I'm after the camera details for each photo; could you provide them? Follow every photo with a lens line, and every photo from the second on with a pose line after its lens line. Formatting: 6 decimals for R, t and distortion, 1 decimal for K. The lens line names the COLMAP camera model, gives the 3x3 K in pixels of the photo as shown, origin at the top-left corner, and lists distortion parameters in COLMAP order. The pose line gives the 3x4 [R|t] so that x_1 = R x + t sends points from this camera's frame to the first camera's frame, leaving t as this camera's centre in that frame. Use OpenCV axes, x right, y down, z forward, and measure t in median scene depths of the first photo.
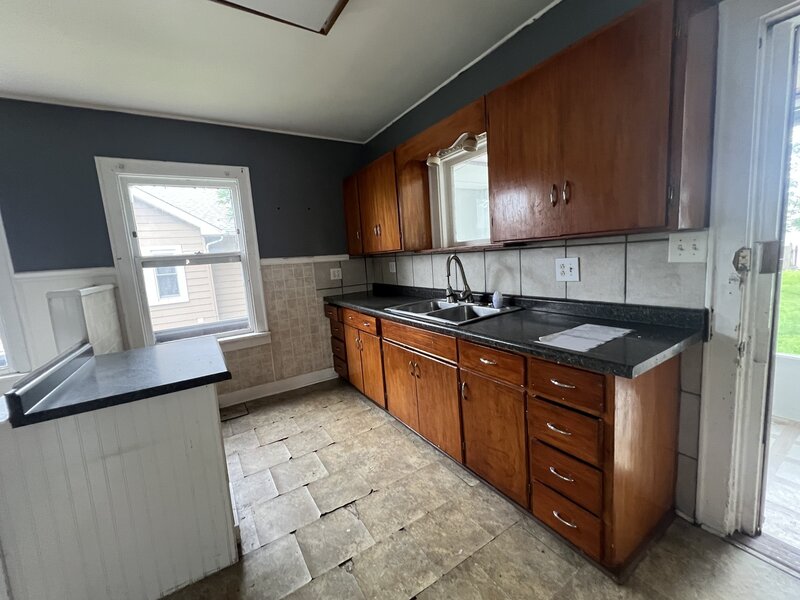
lens RADIAL K [[329.1, 0, 402.3], [0, 329.1, 299.4], [0, 0, 1]] dist [-0.001719, -0.000026]
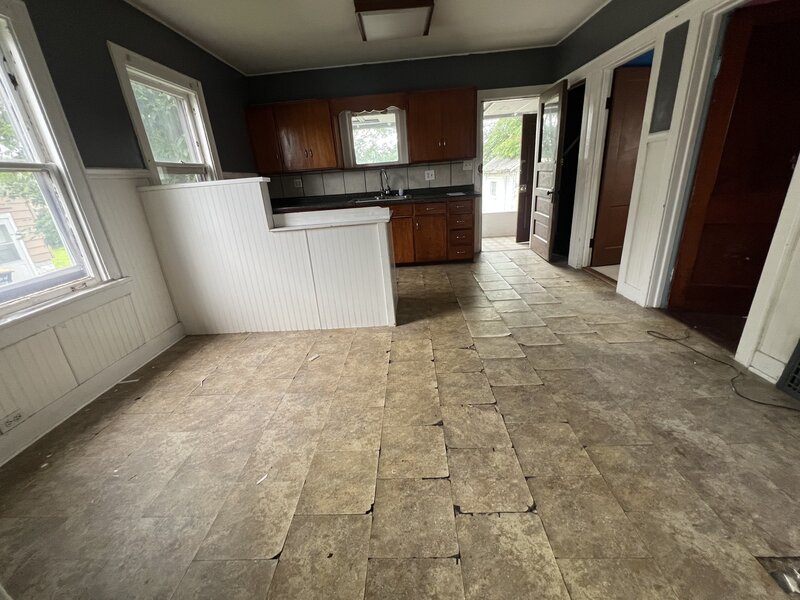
lens RADIAL K [[329.1, 0, 398.3], [0, 329.1, 298.4], [0, 0, 1]] dist [-0.001719, -0.000026]
pose [[0.558864, -0.257063, 0.788409, -0.429712], [0.143506, 0.966375, 0.213366, 0.057063], [-0.816748, -0.006101, 0.576962, -0.061259]]
